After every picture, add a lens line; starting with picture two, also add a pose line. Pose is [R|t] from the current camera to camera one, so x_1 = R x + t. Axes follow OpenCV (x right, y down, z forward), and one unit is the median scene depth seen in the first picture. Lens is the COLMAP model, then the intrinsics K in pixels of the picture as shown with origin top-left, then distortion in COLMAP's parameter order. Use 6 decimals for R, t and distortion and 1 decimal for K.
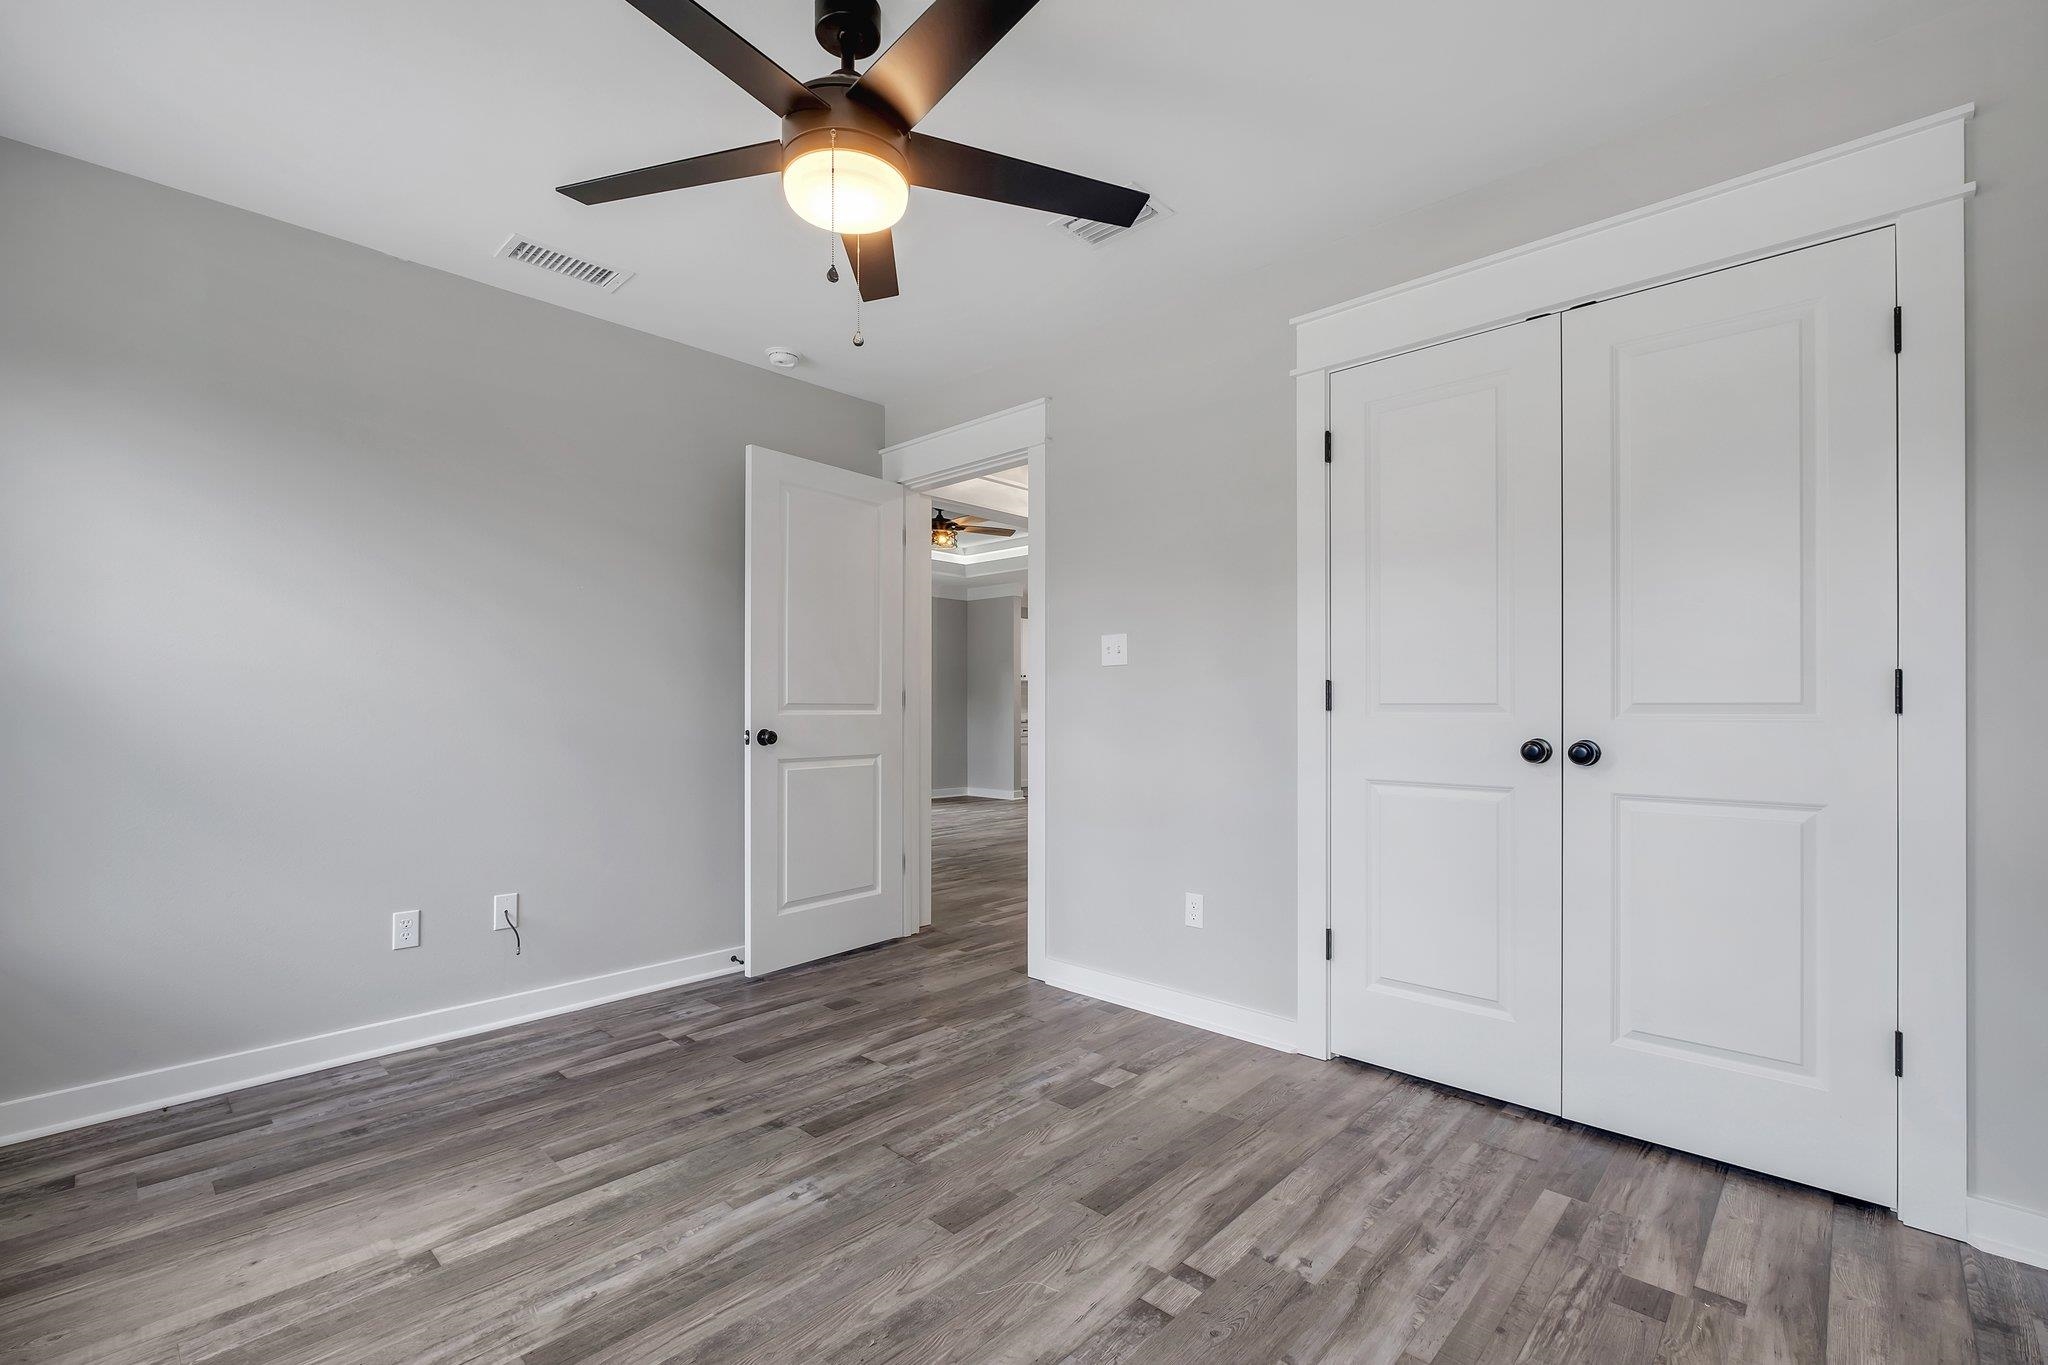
lens RADIAL K [[885.4, 0, 1025.7], [0, 885.4, 694.9], [0, 0, 1]] dist [-0.012373, 0.000081]
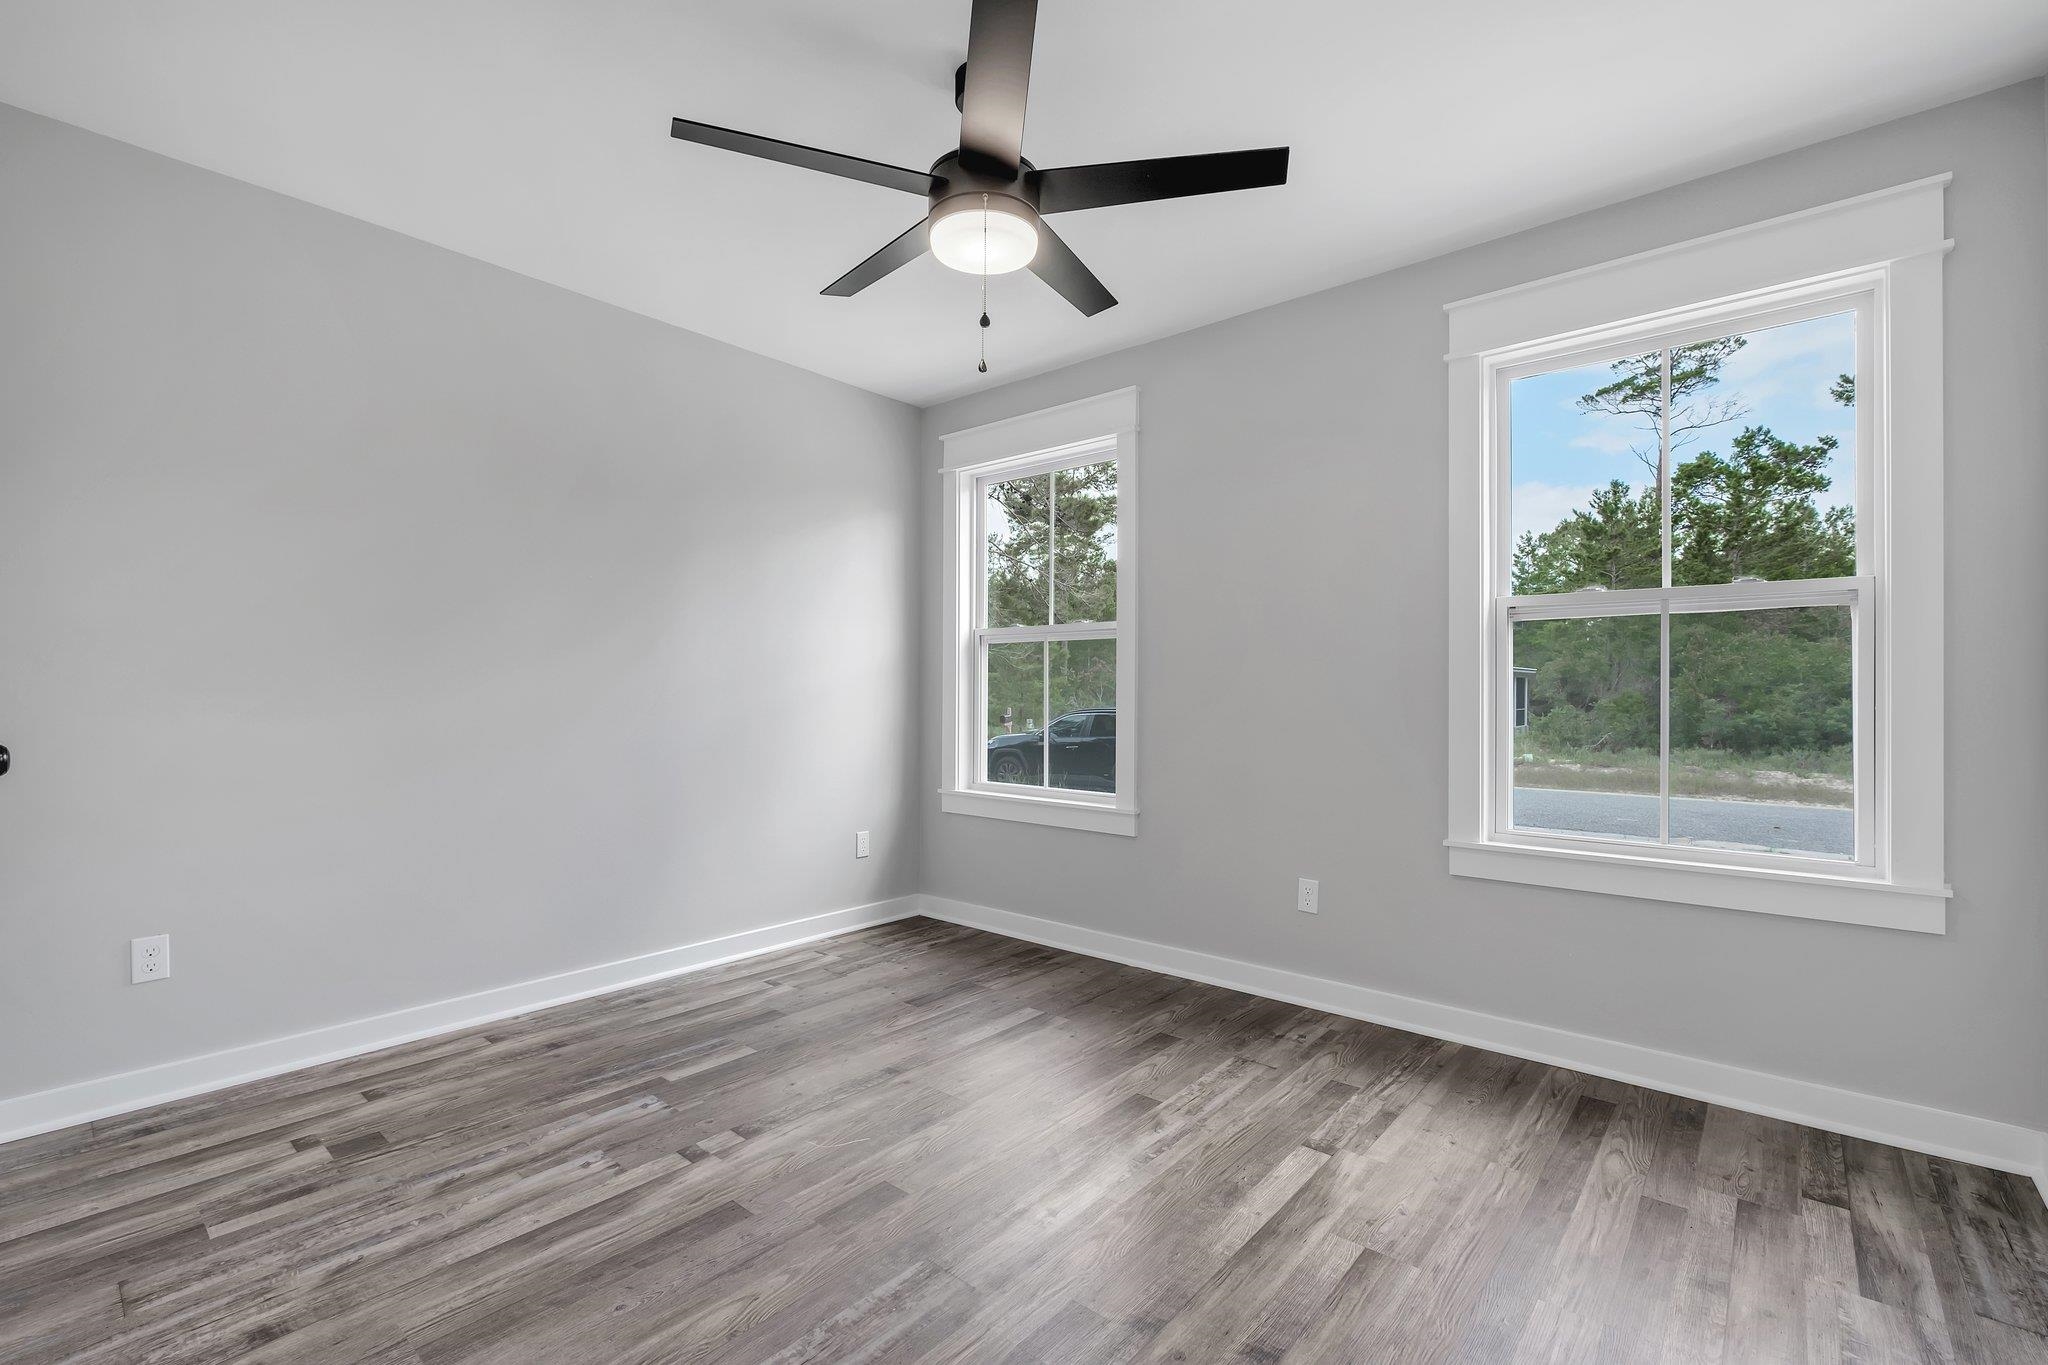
lens RADIAL K [[885.4, 0, 1025.7], [0, 885.4, 694.9], [0, 0, 1]] dist [-0.012373, 0.000081]
pose [[-0.998986, -0.003753, -0.044865, -0.197720], [-0.003422, 0.999966, -0.007457, 0.020848], [0.044891, -0.007296, -0.998965, 2.035873]]
